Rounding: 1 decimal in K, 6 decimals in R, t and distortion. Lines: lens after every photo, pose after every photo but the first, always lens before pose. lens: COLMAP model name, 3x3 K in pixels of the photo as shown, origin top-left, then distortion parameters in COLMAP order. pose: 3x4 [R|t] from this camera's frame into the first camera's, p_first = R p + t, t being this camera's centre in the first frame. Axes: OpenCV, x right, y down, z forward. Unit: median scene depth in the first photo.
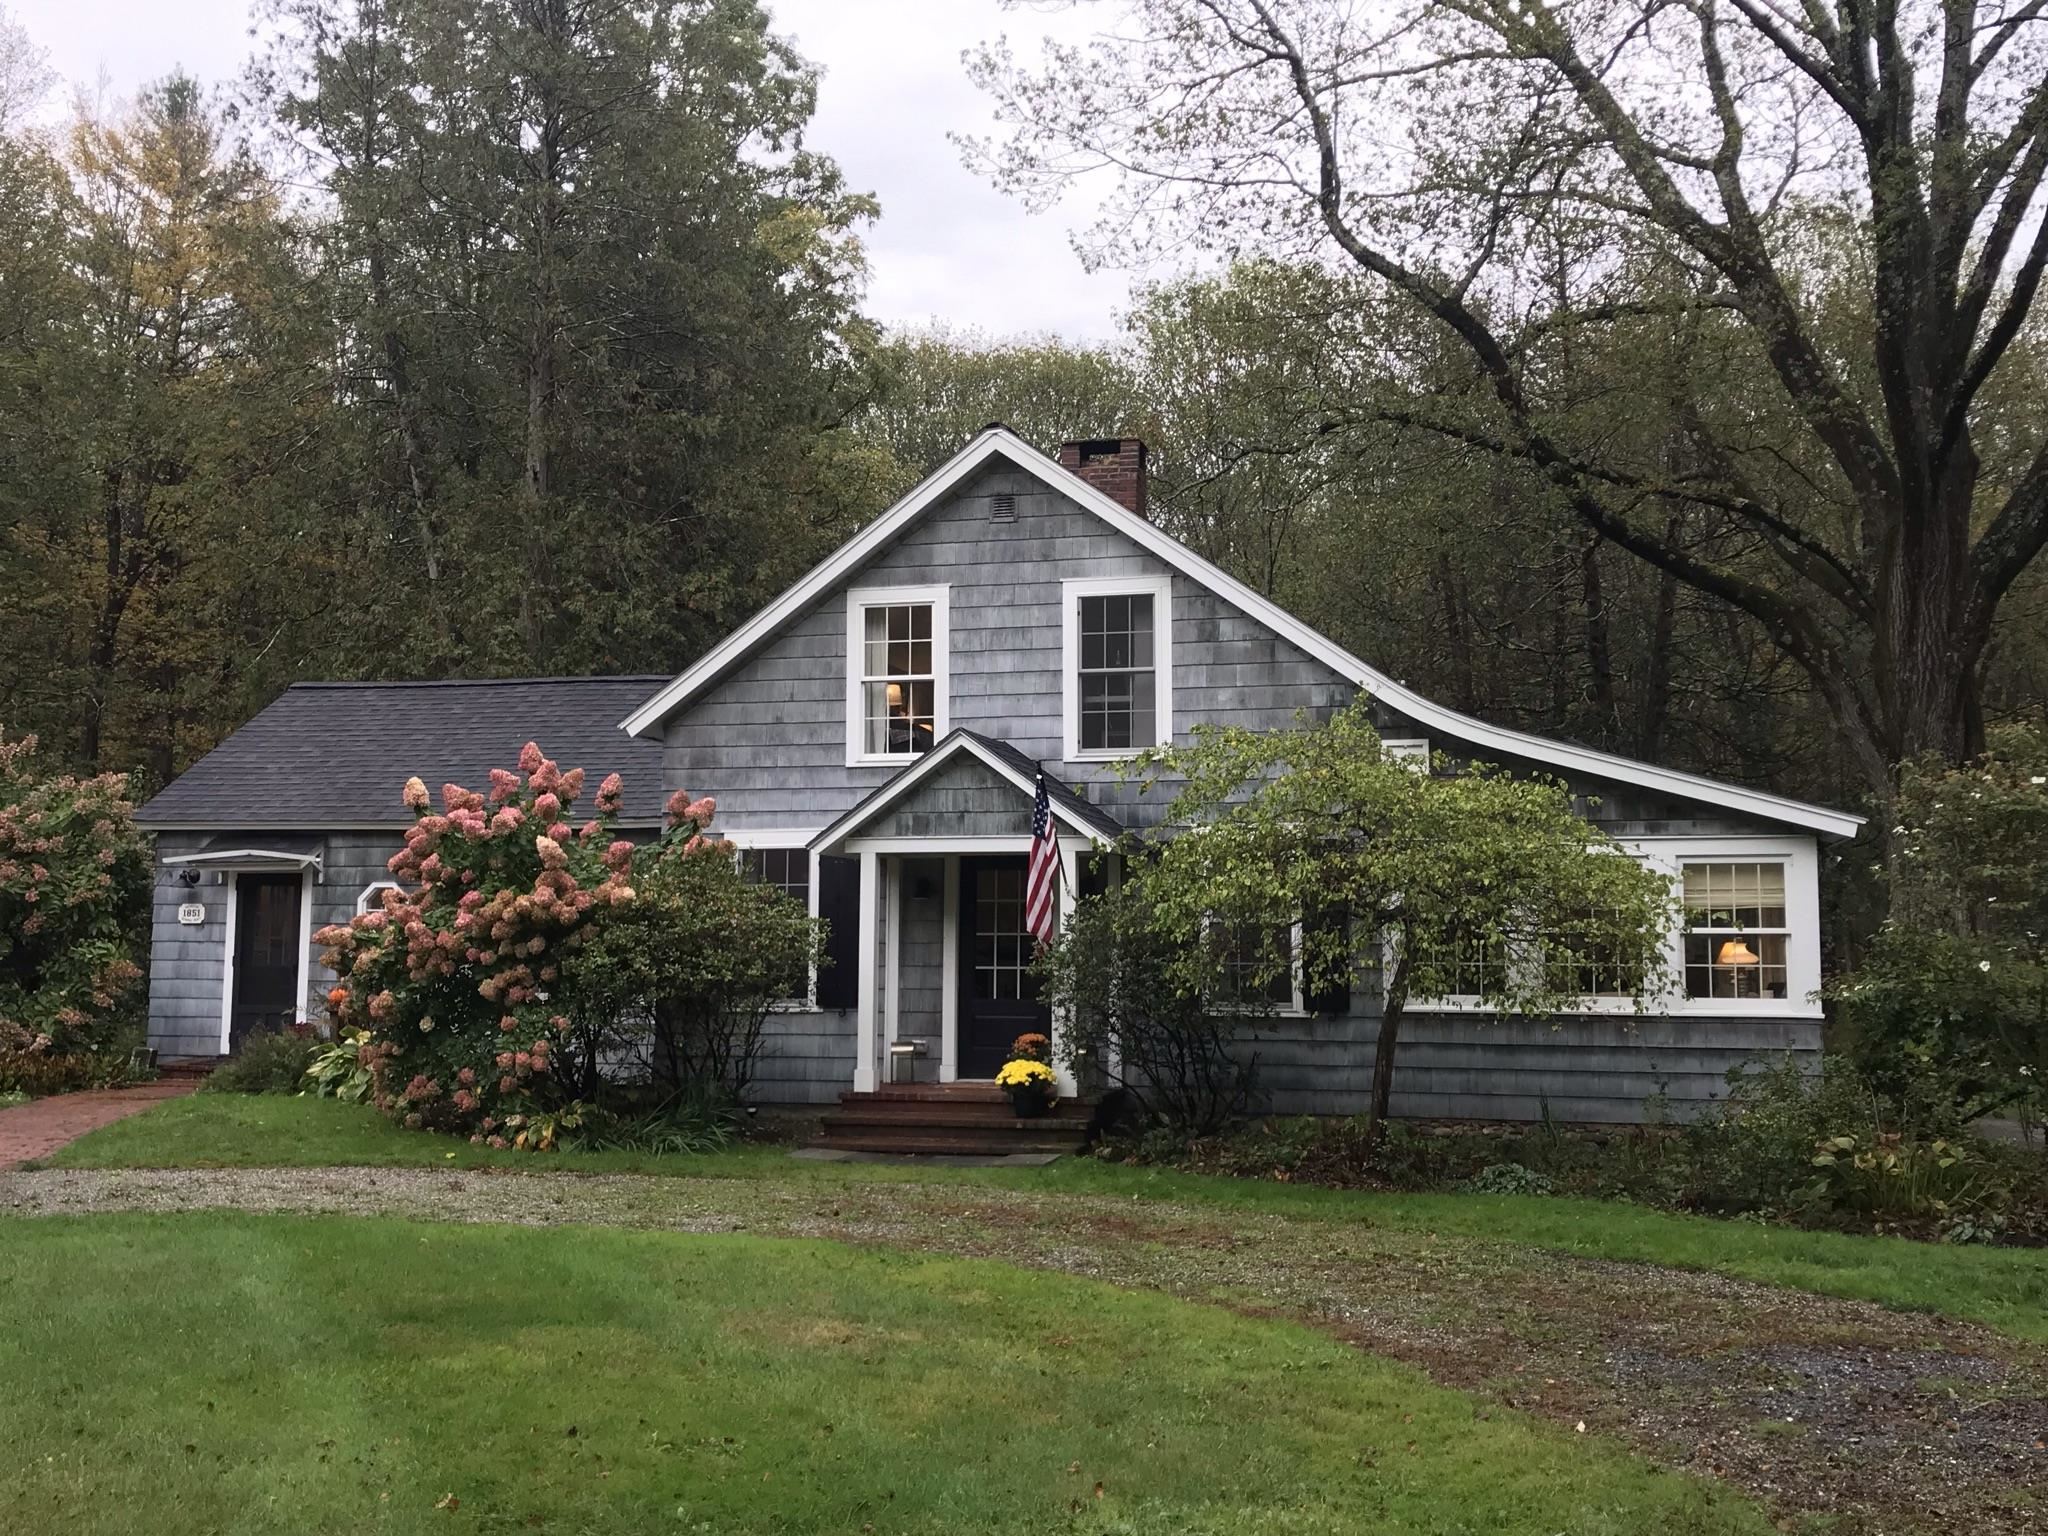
lens RADIAL K [[2050.6, 0, 1025.1], [0, 2050.6, 765.8], [0, 0, 1]] dist [-0.012445, 0.000000]
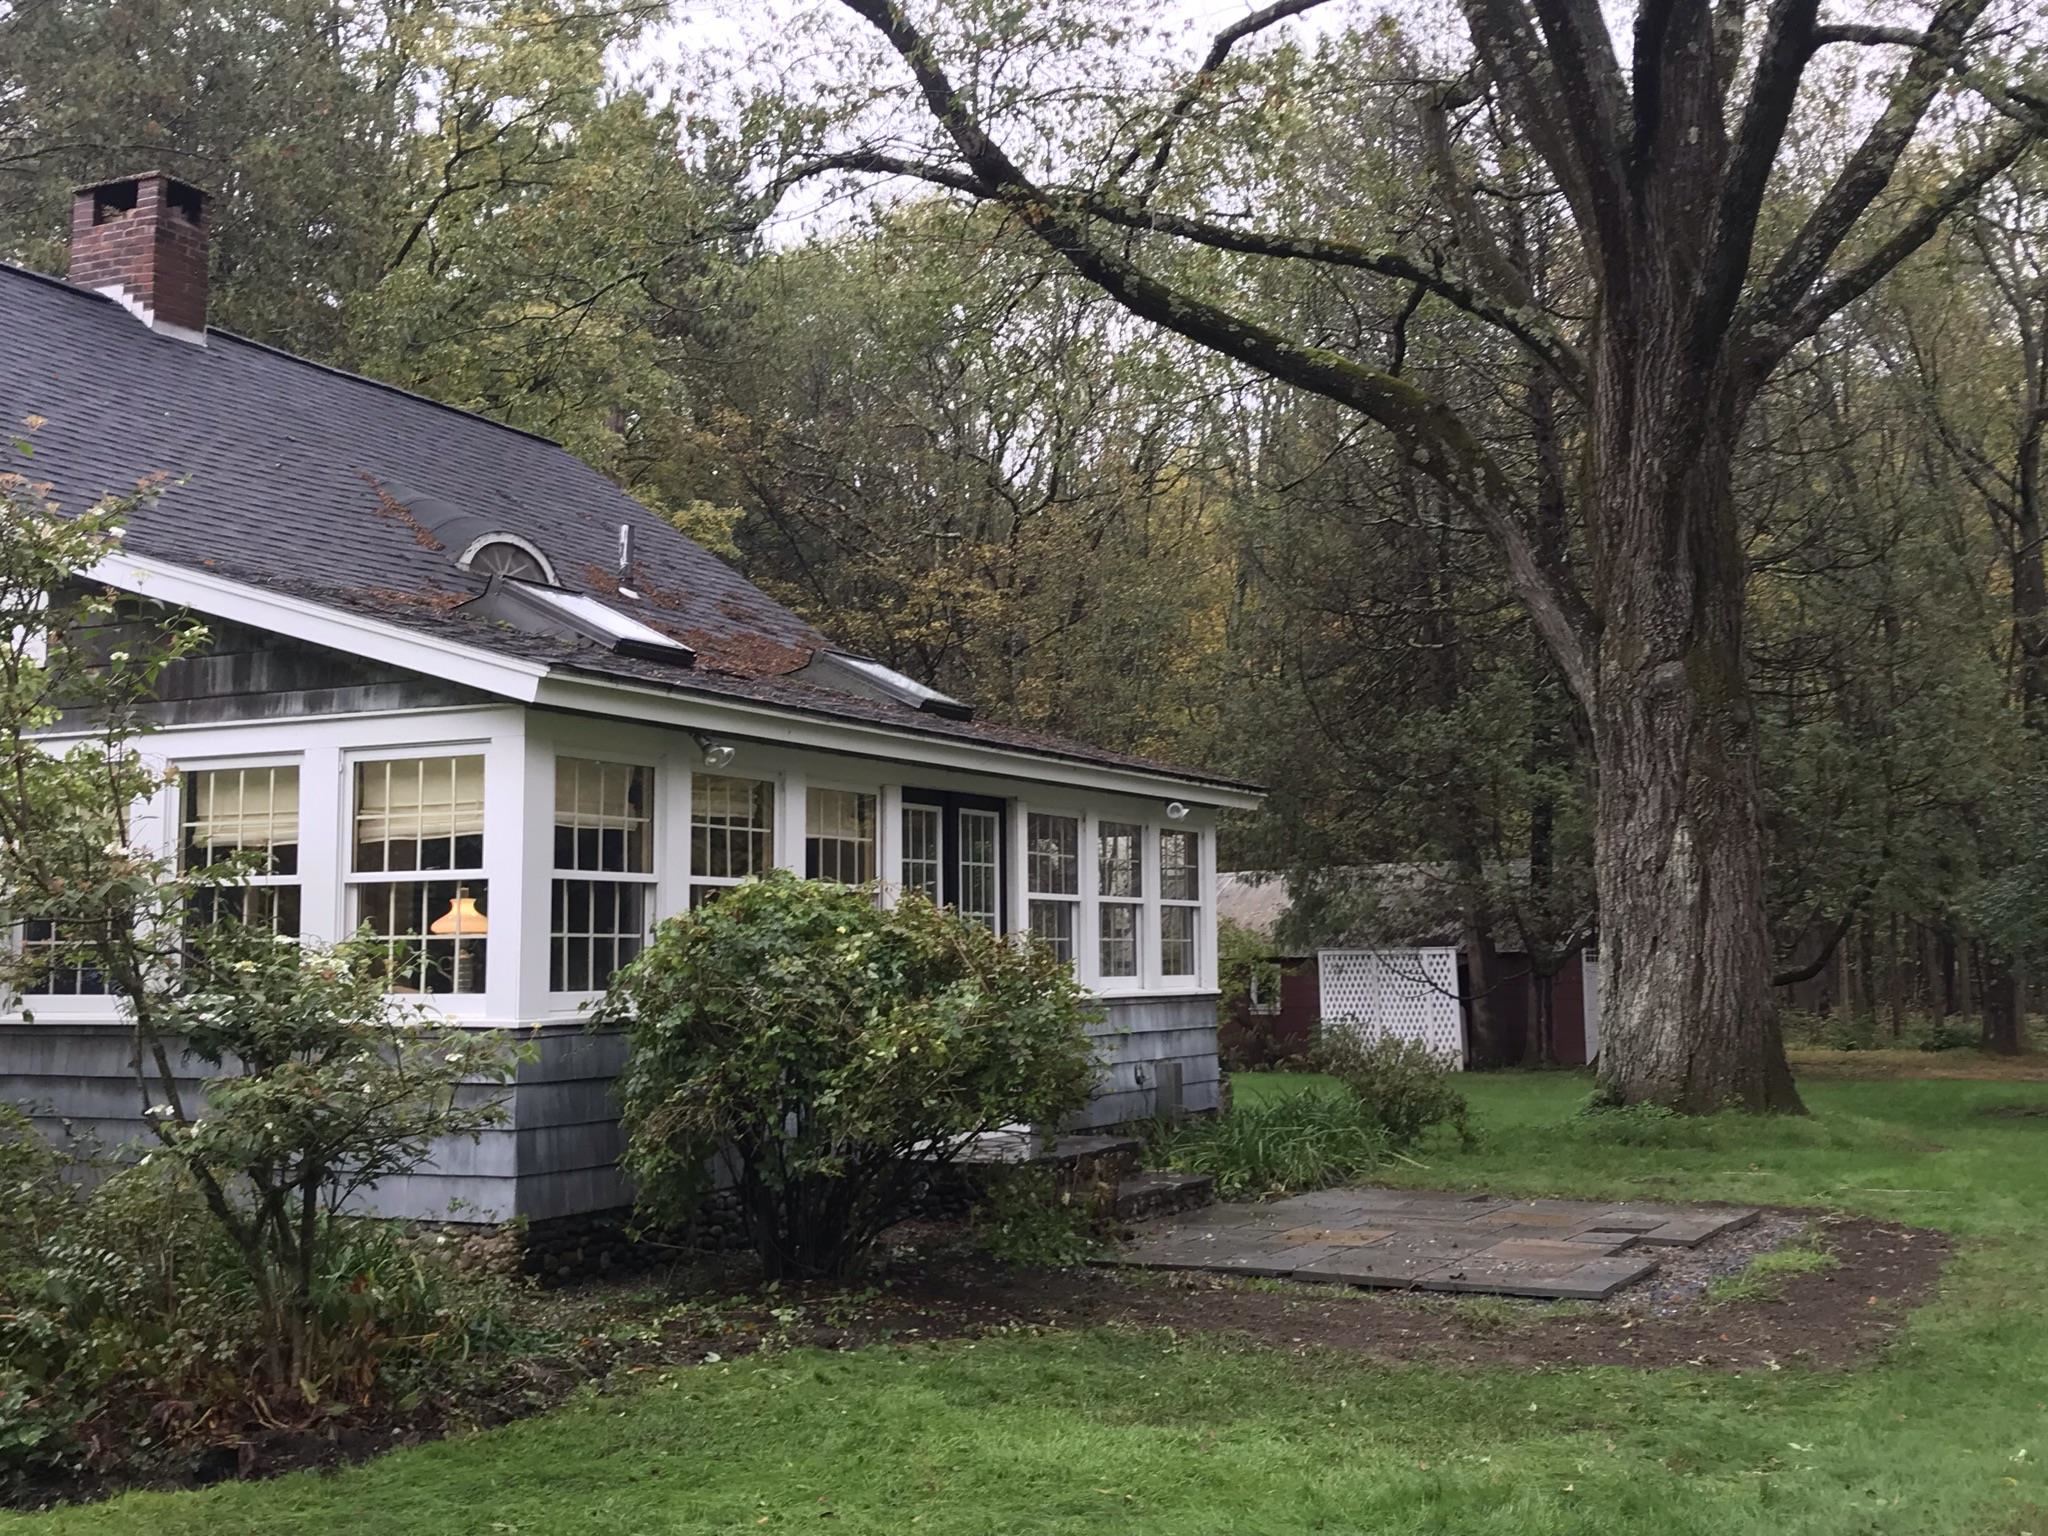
lens RADIAL K [[2303.9, 0, 1023.6], [0, 2303.9, 768.3], [0, 0, 1]] dist [0.035612, 0.000000]
pose [[0.979362, -0.025674, -0.200477, 0.623271], [0.026881, 0.999633, 0.003303, 0.051520], [0.200318, -0.008624, 0.979693, 0.396070]]
